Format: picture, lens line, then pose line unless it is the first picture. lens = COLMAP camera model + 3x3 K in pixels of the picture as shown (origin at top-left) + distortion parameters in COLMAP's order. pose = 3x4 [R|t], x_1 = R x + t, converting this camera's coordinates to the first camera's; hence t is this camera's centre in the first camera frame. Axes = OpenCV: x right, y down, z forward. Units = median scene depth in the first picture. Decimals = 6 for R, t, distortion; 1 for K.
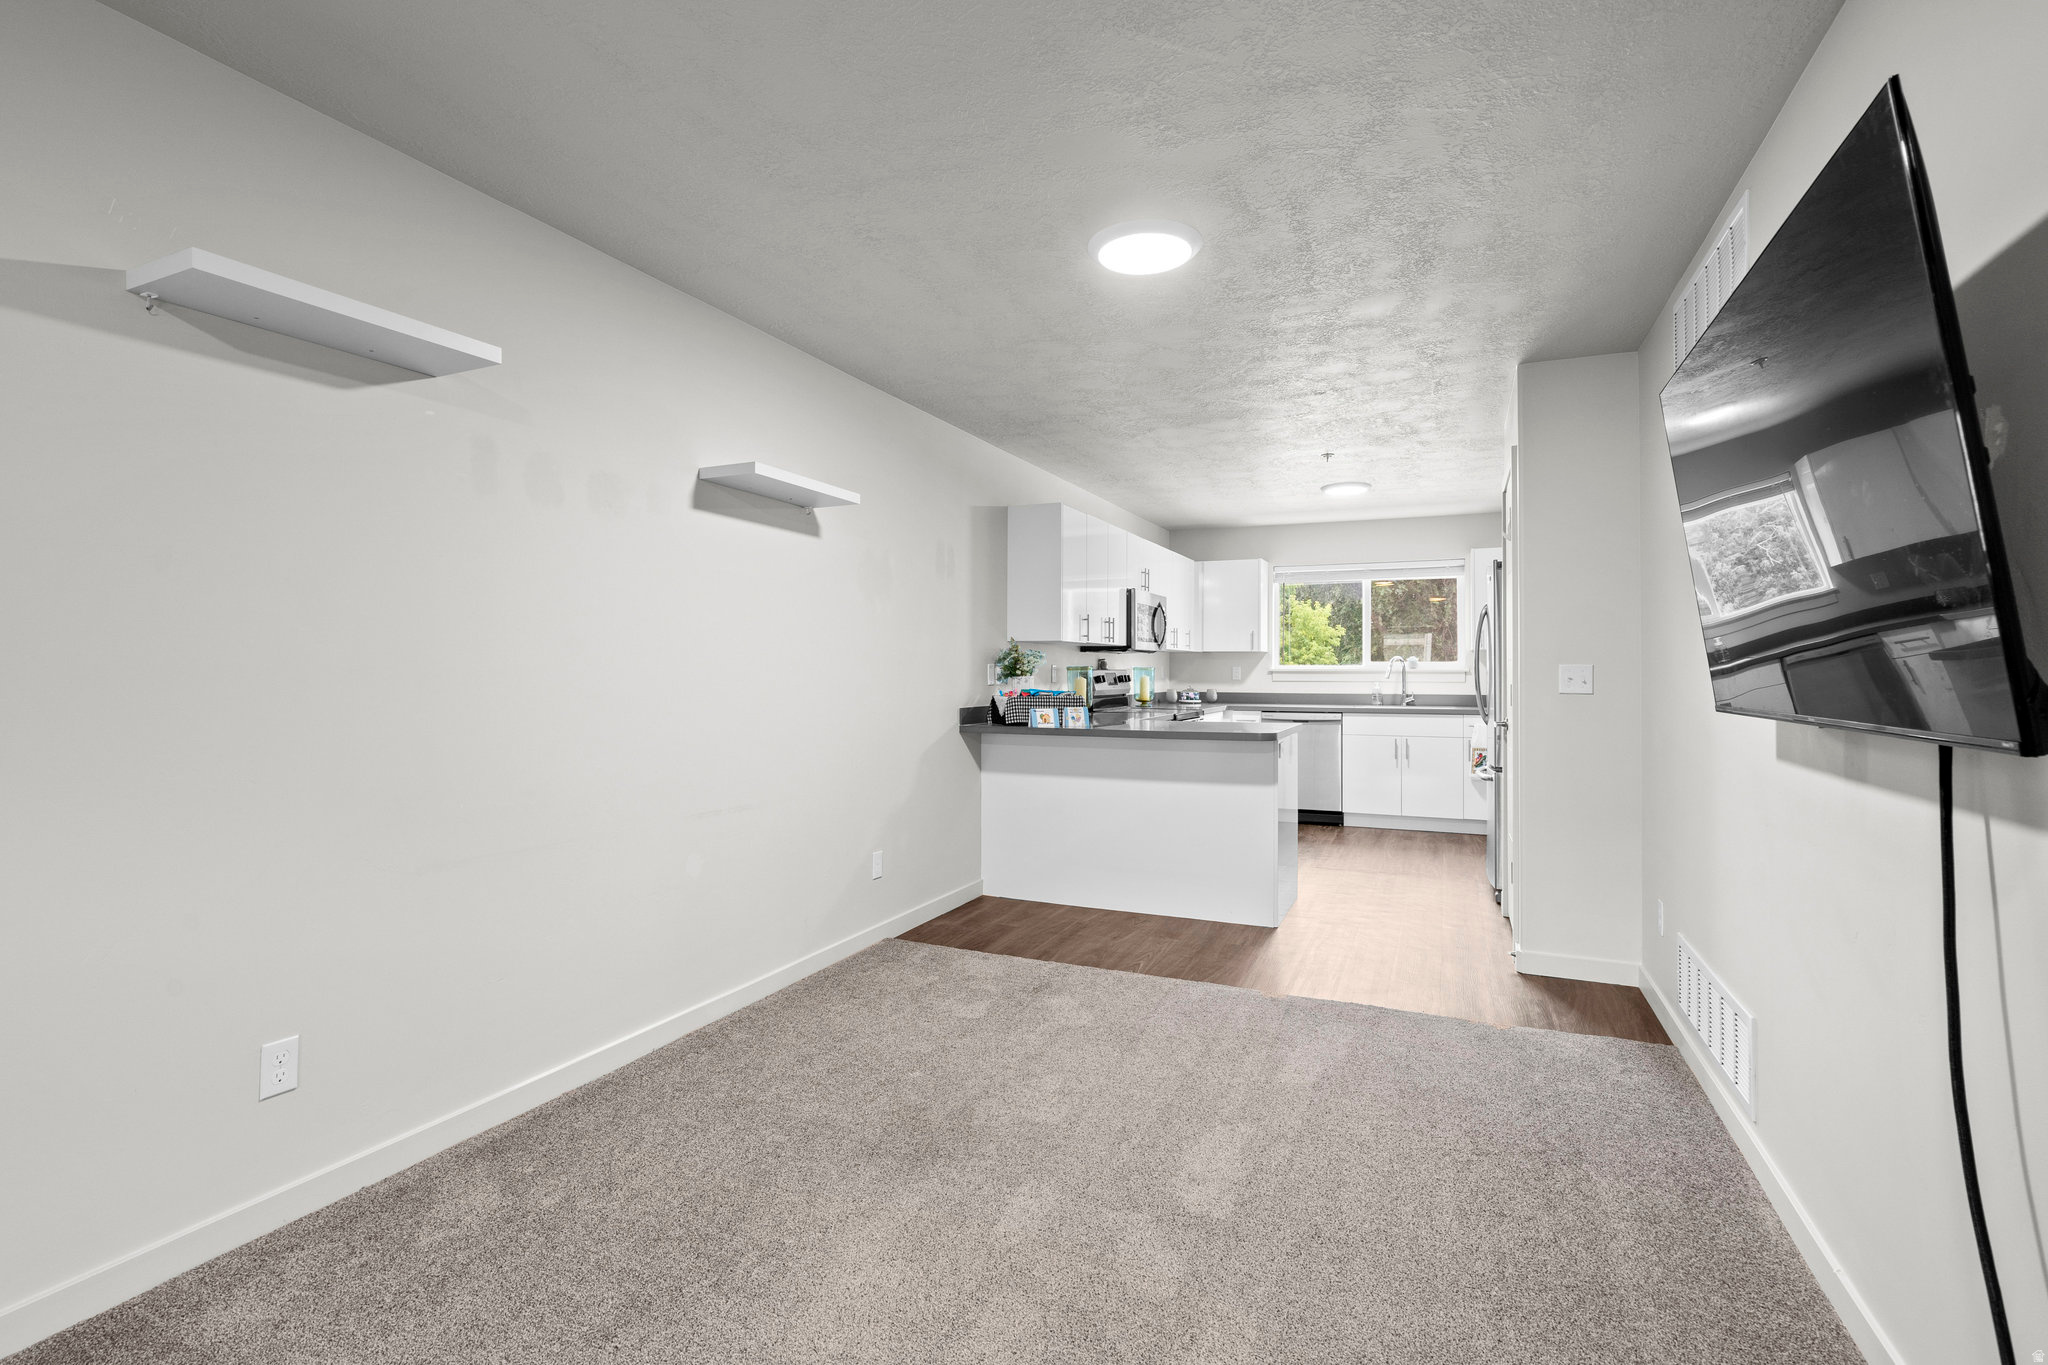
lens RADIAL K [[945.9, 0, 1020.5], [0, 945.9, 660.7], [0, 0, 1]] dist [-0.004033, 0.000785]
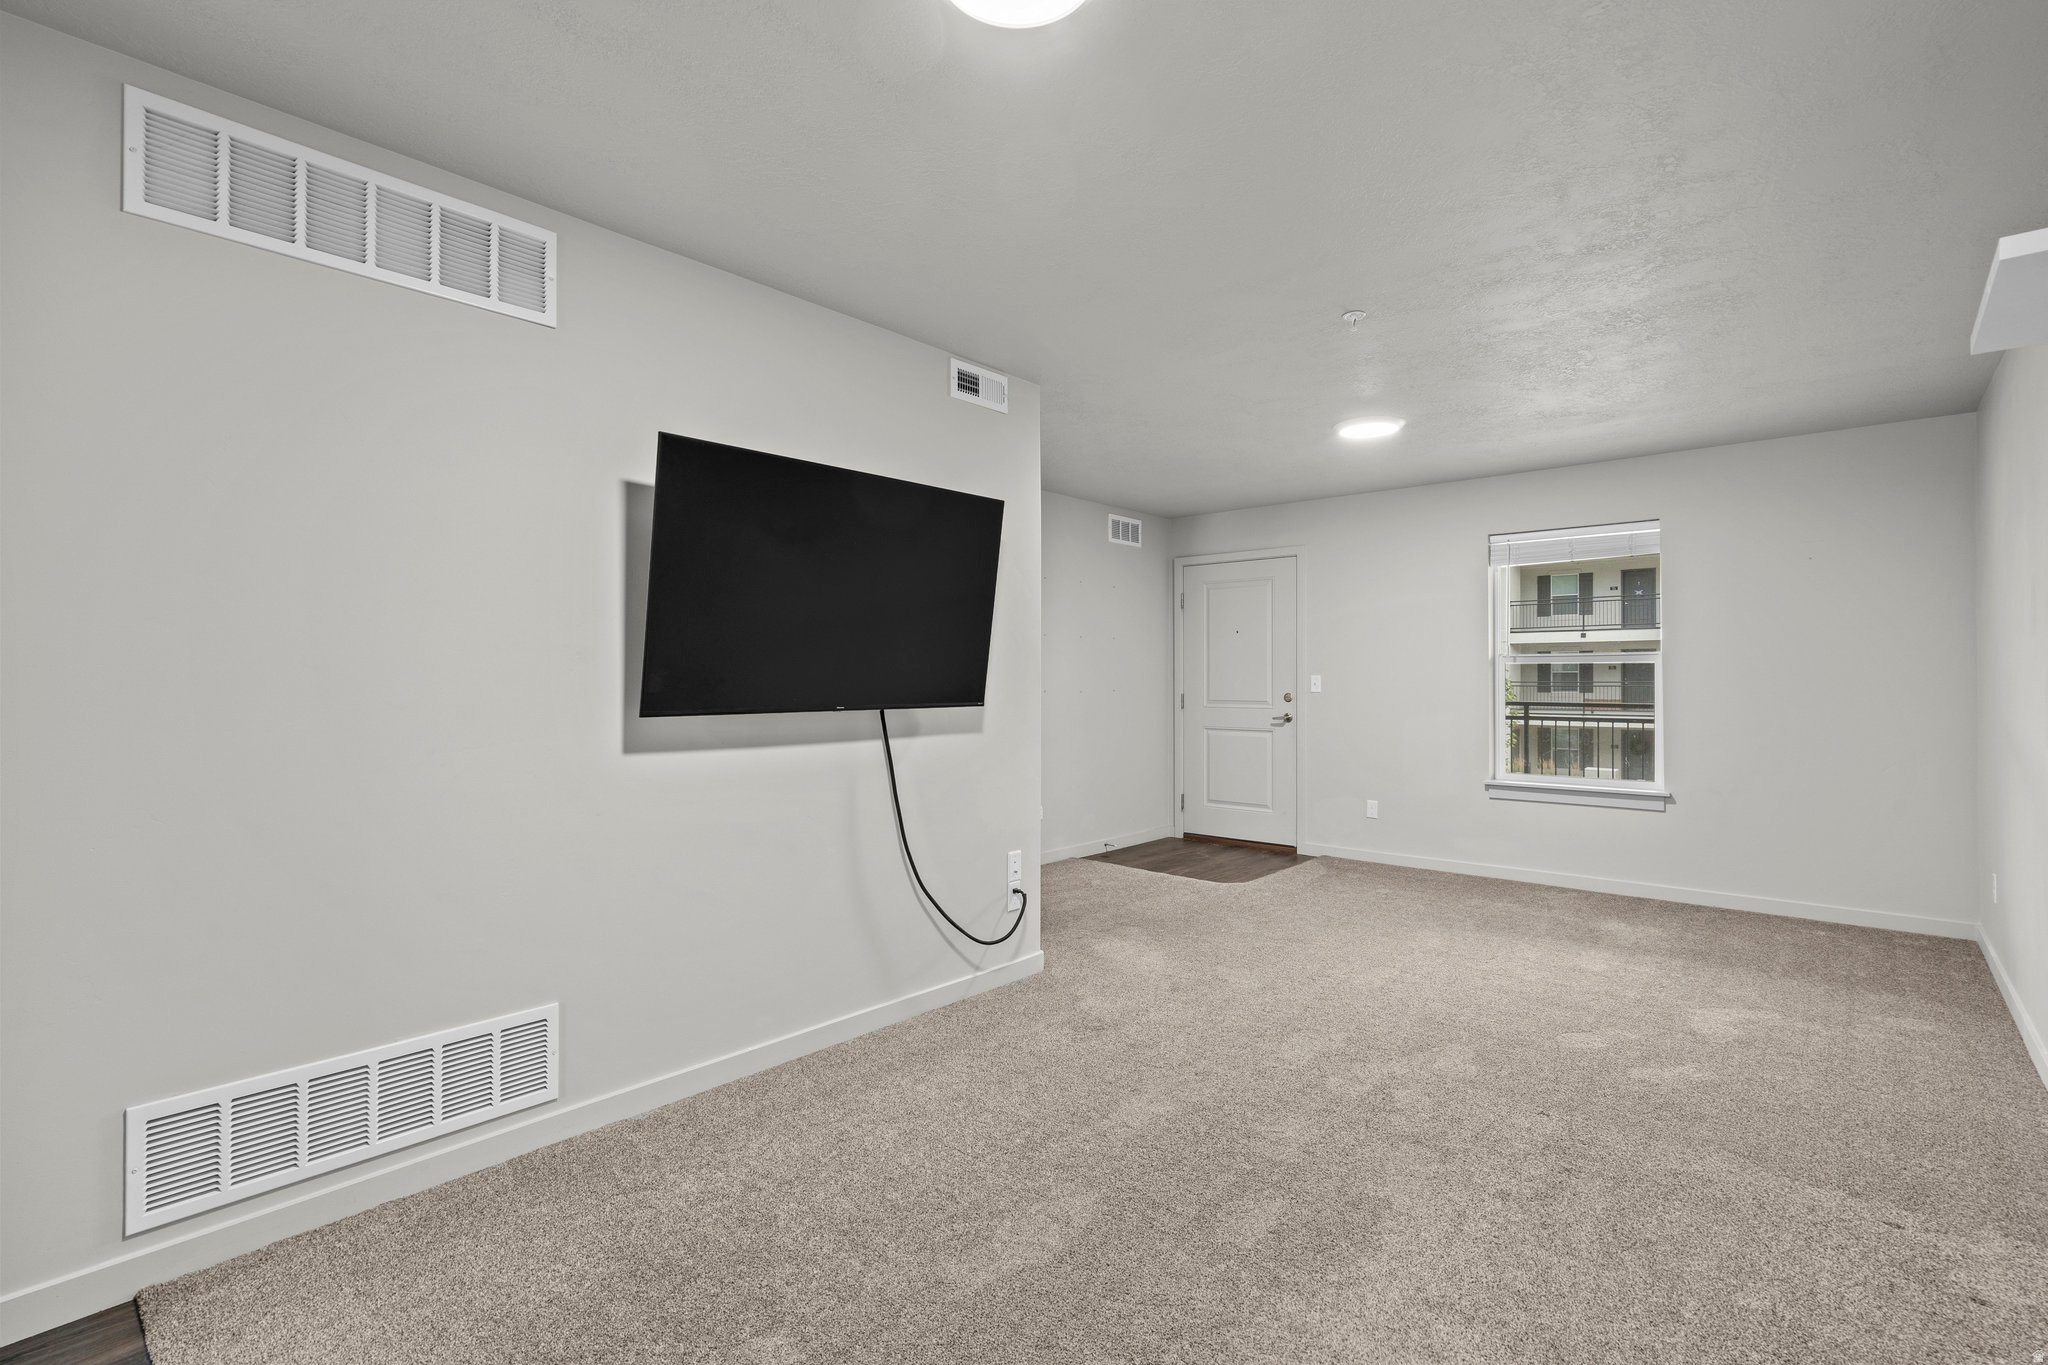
lens RADIAL K [[930.8, 0, 1027.3], [0, 930.8, 678.5], [0, 0, 1]] dist [-0.001589, 0.000754]
pose [[-0.954672, -0.001698, 0.297654, -0.023028], [-0.005050, 0.999932, -0.010495, 0.006244], [-0.297616, -0.011522, -0.954616, 0.812250]]
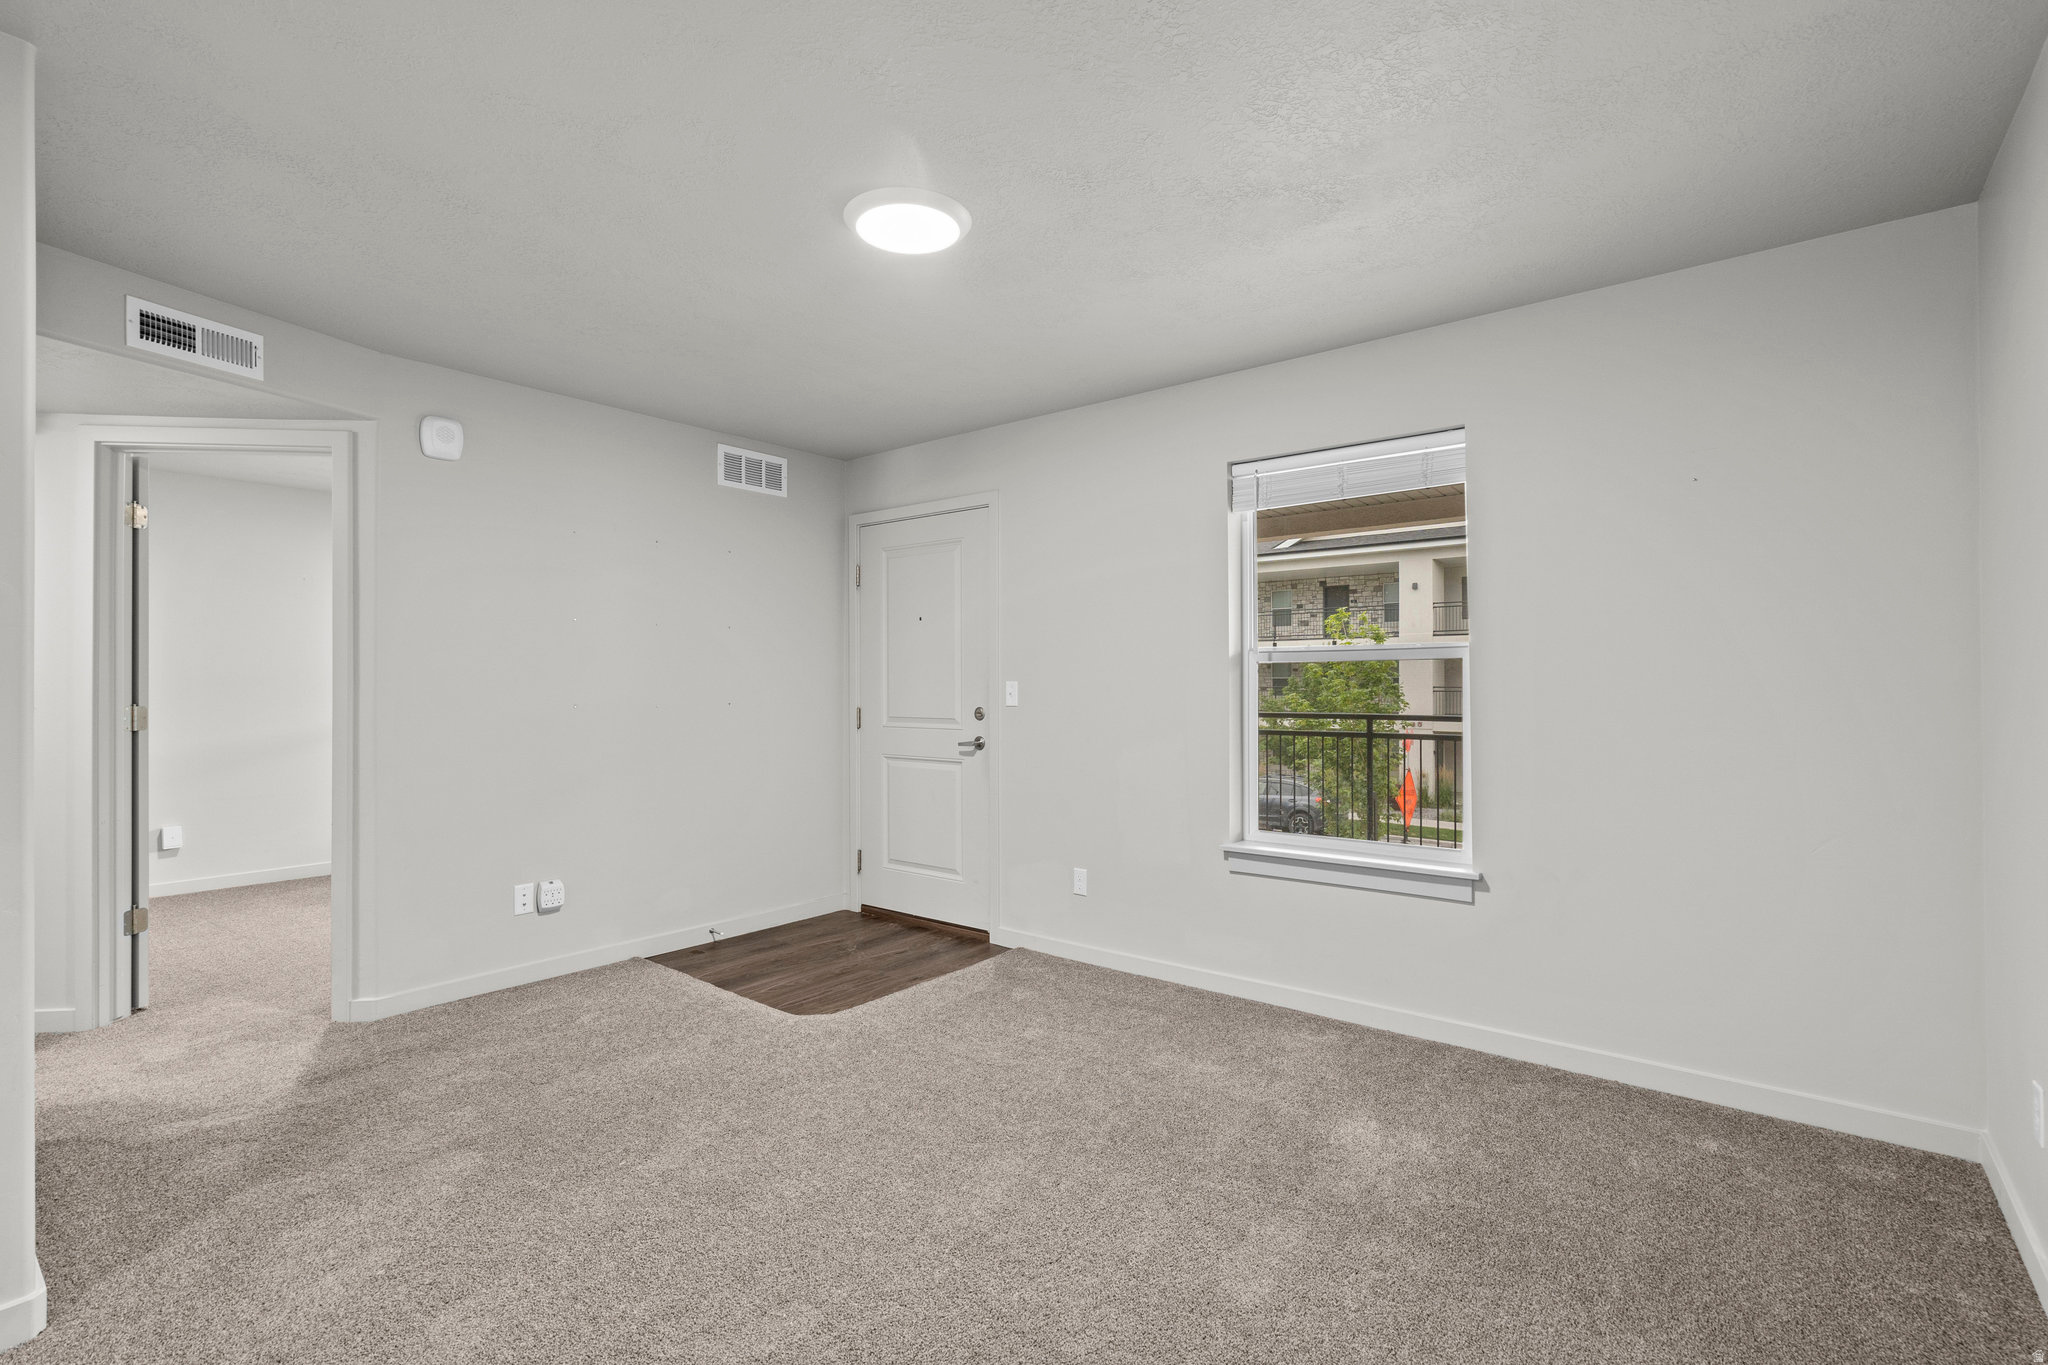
lens RADIAL K [[936.1, 0, 1024.0], [0, 936.1, 682.5], [0, 0, 1]] dist [-0.001682, -0.000101]
pose [[-0.967814, 0.000261, 0.251666, -0.241998], [-0.002997, 0.999917, -0.012560, -0.001185], [-0.251649, -0.012910, -0.967733, 0.338522]]
